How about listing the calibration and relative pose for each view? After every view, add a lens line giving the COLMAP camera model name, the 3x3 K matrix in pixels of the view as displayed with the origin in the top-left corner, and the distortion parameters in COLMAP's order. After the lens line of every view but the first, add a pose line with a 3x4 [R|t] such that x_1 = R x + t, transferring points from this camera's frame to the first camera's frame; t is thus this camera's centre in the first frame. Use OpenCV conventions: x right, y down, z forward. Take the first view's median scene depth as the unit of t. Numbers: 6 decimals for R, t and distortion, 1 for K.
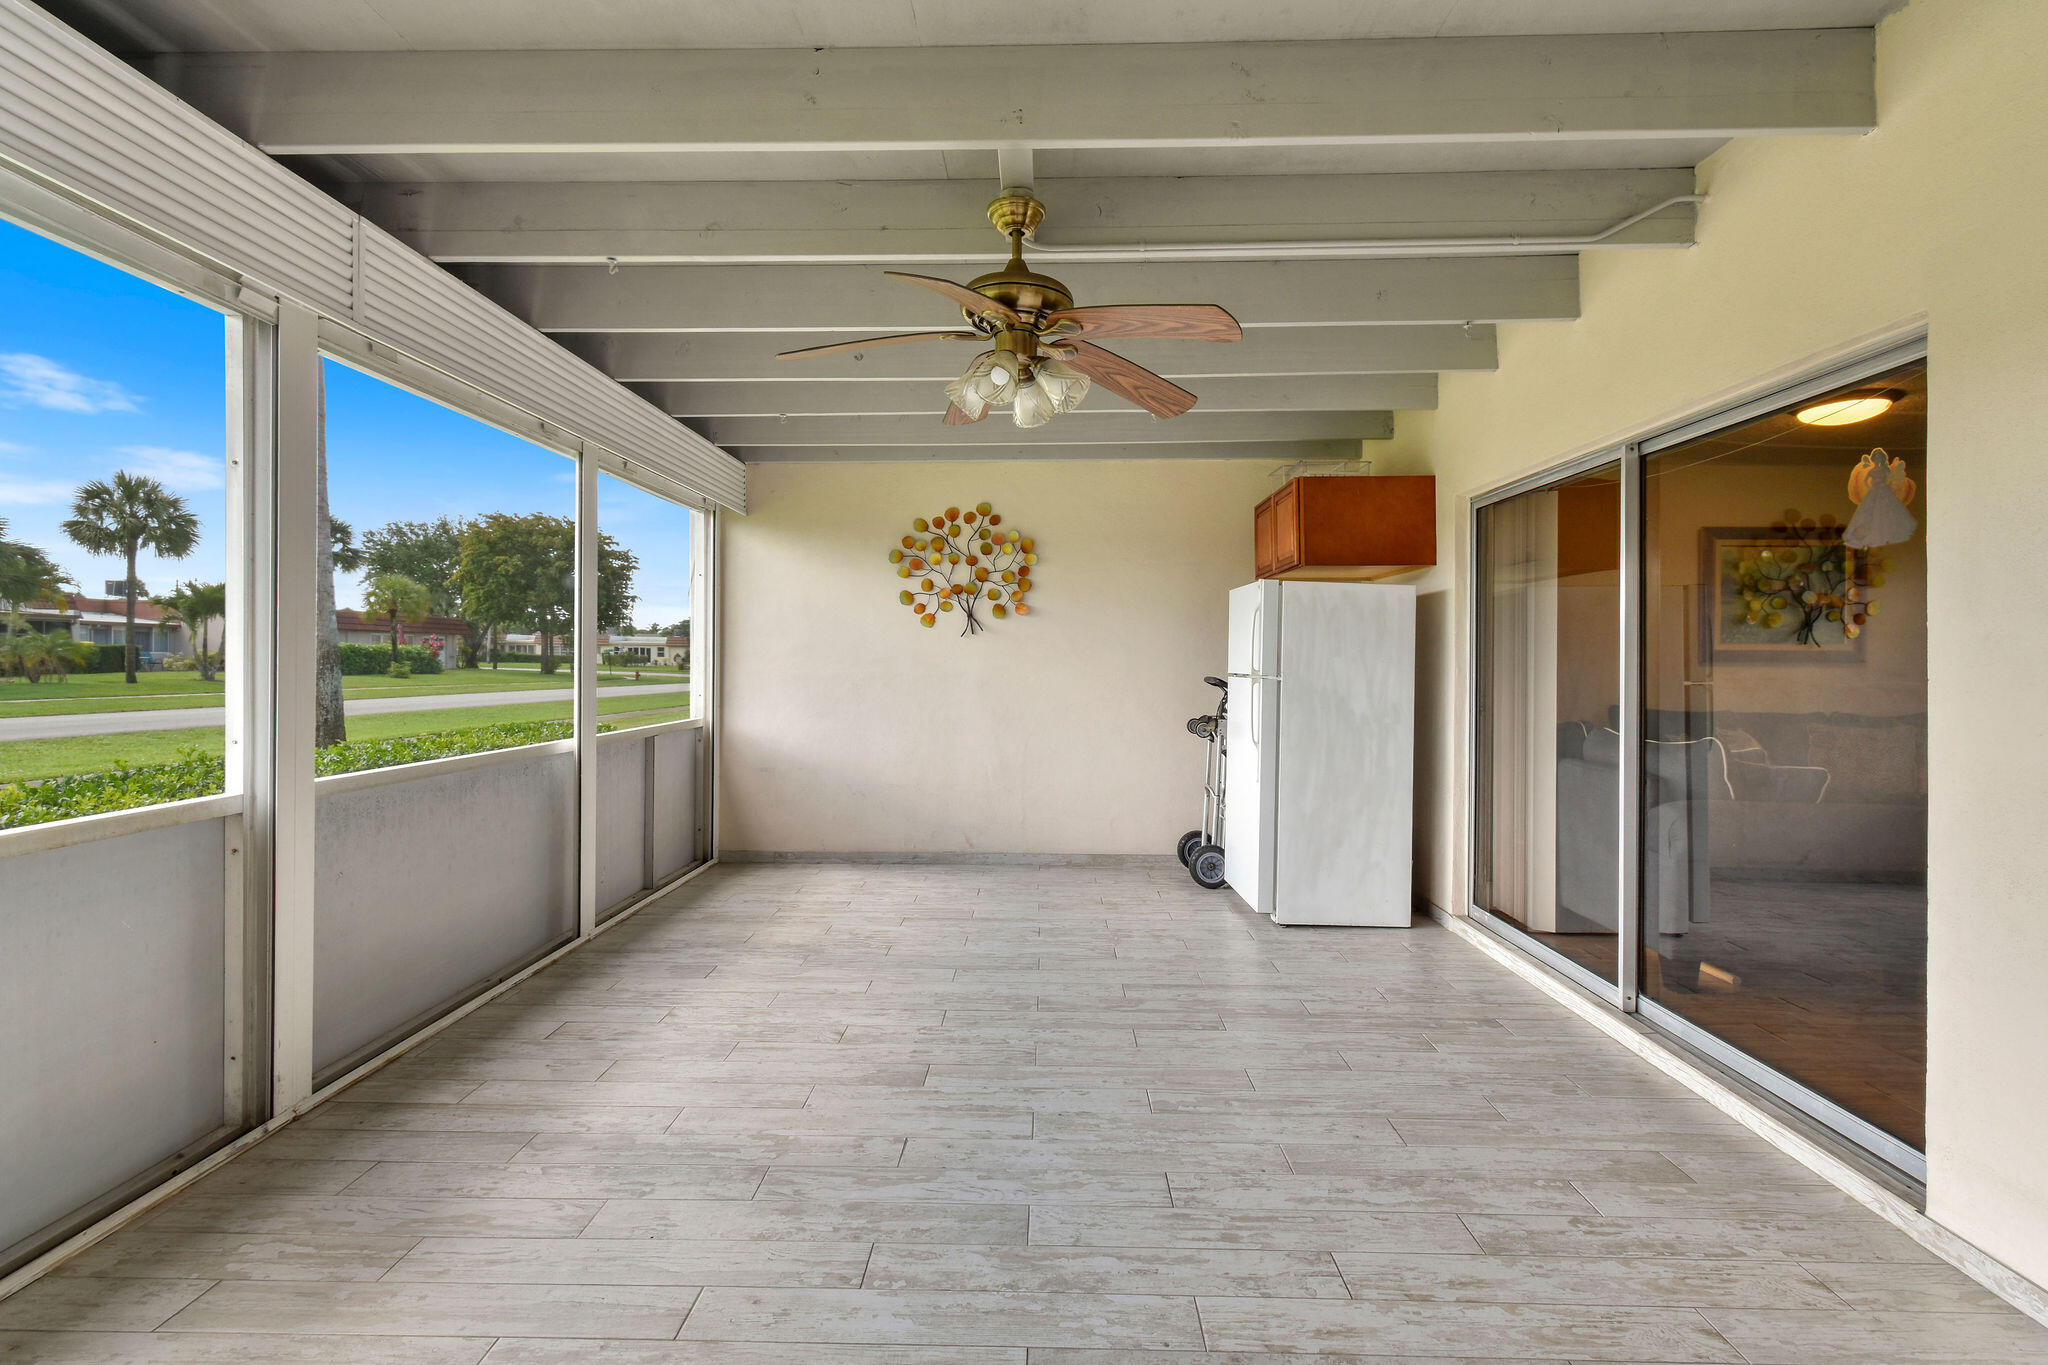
lens RADIAL K [[922.5, 0, 1029.0], [0, 922.5, 662.8], [0, 0, 1]] dist [0.009972, -0.002311]
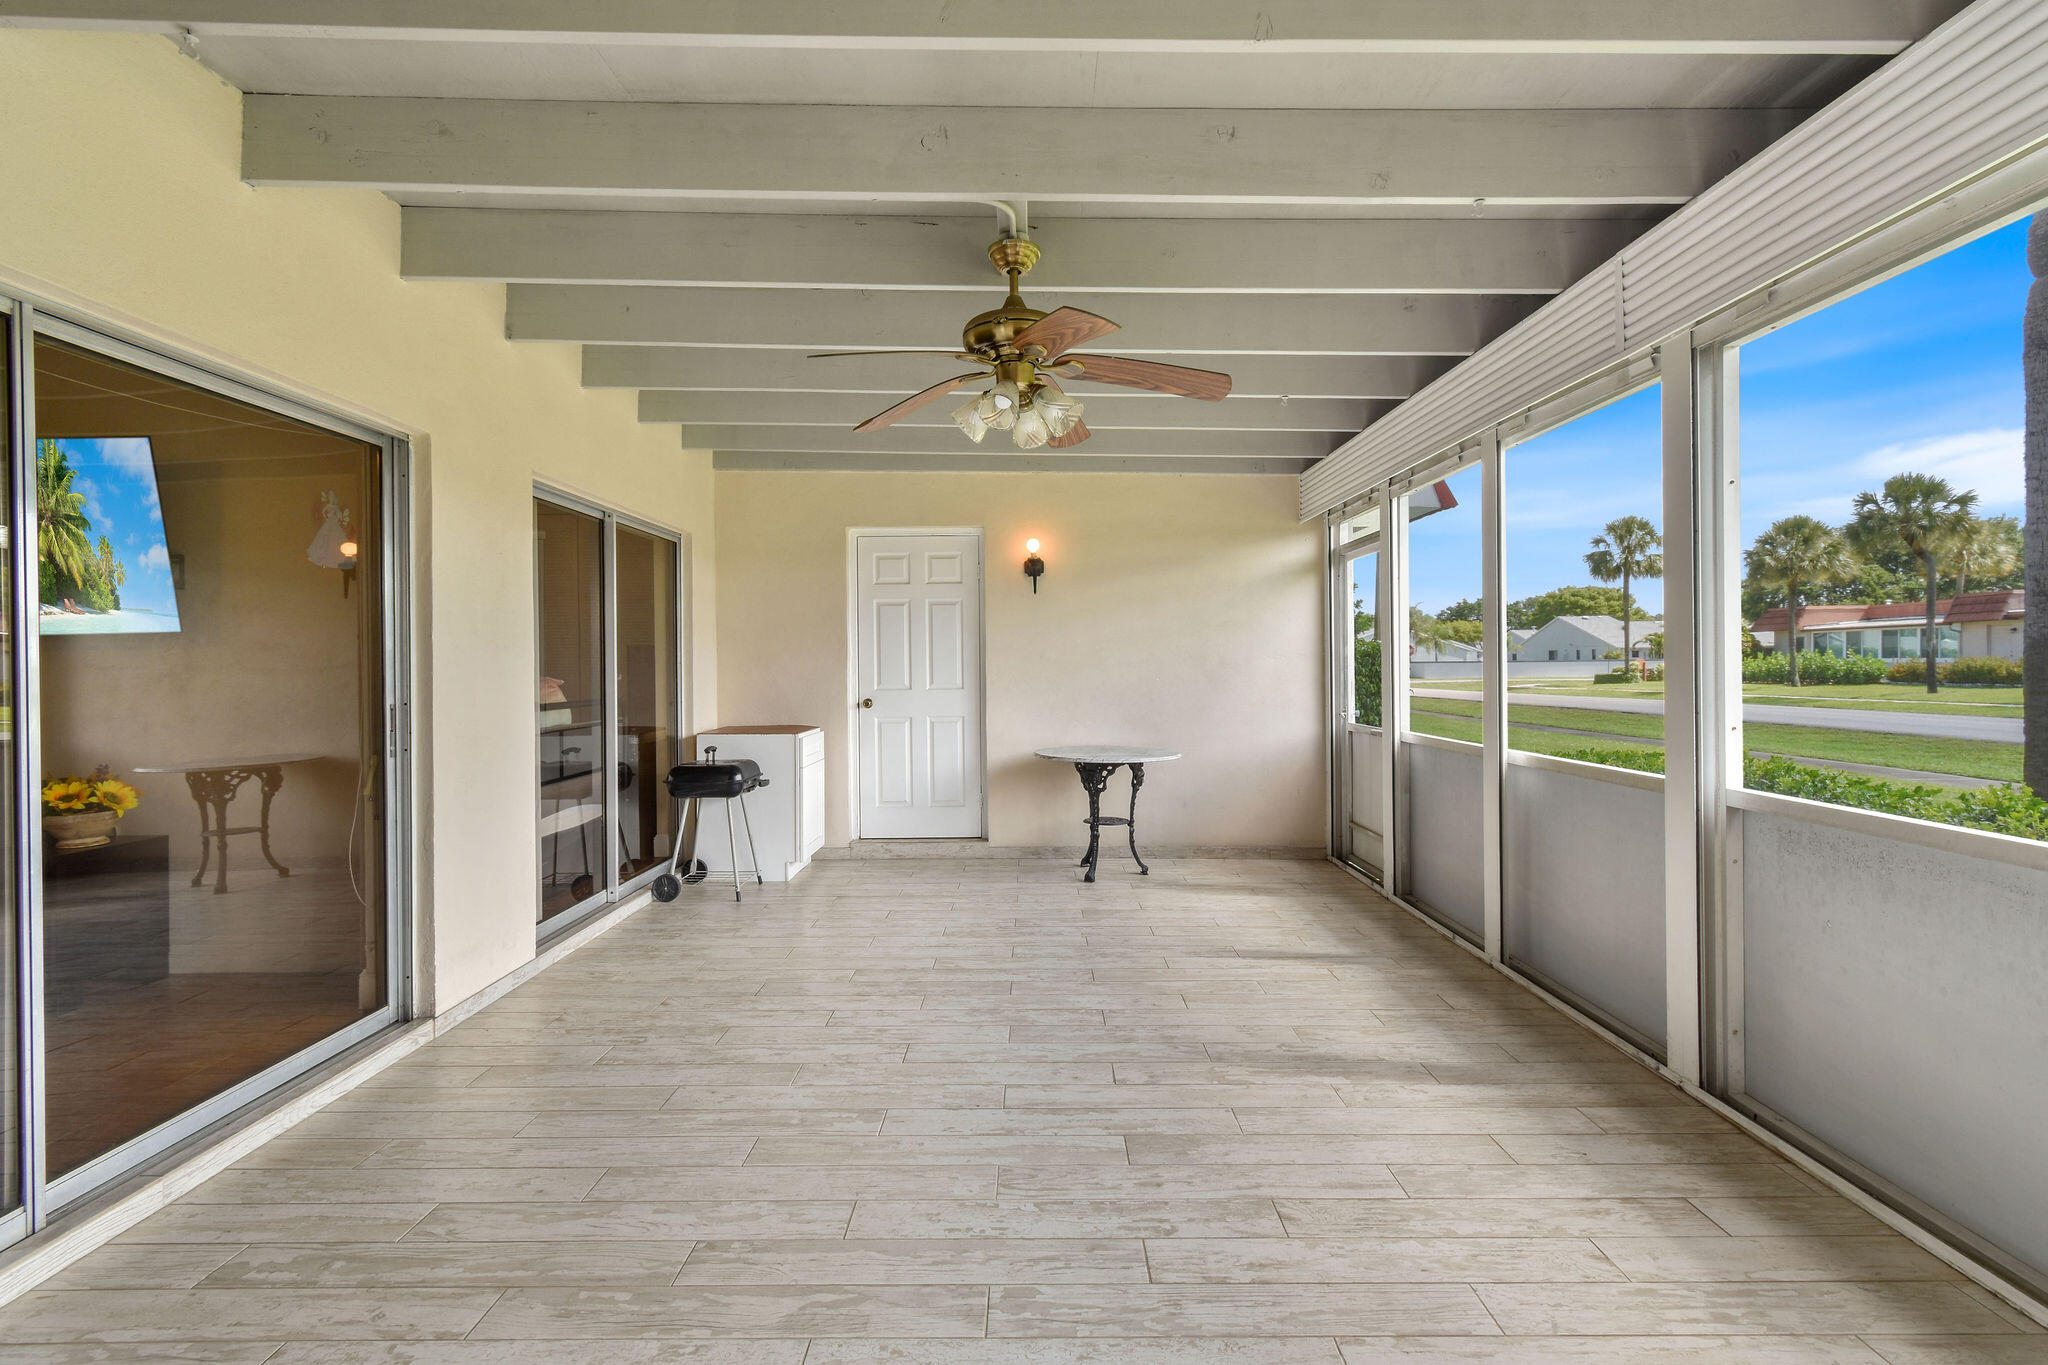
lens RADIAL K [[922.5, 0, 1057.2], [0, 922.5, 671.2], [0, 0, 1]] dist [0.009972, -0.002311]
pose [[-0.999024, -0.004114, -0.043981, -0.007673], [-0.004424, 0.999966, 0.006950, -0.003573], [0.043951, 0.007138, -0.999008, 2.084265]]
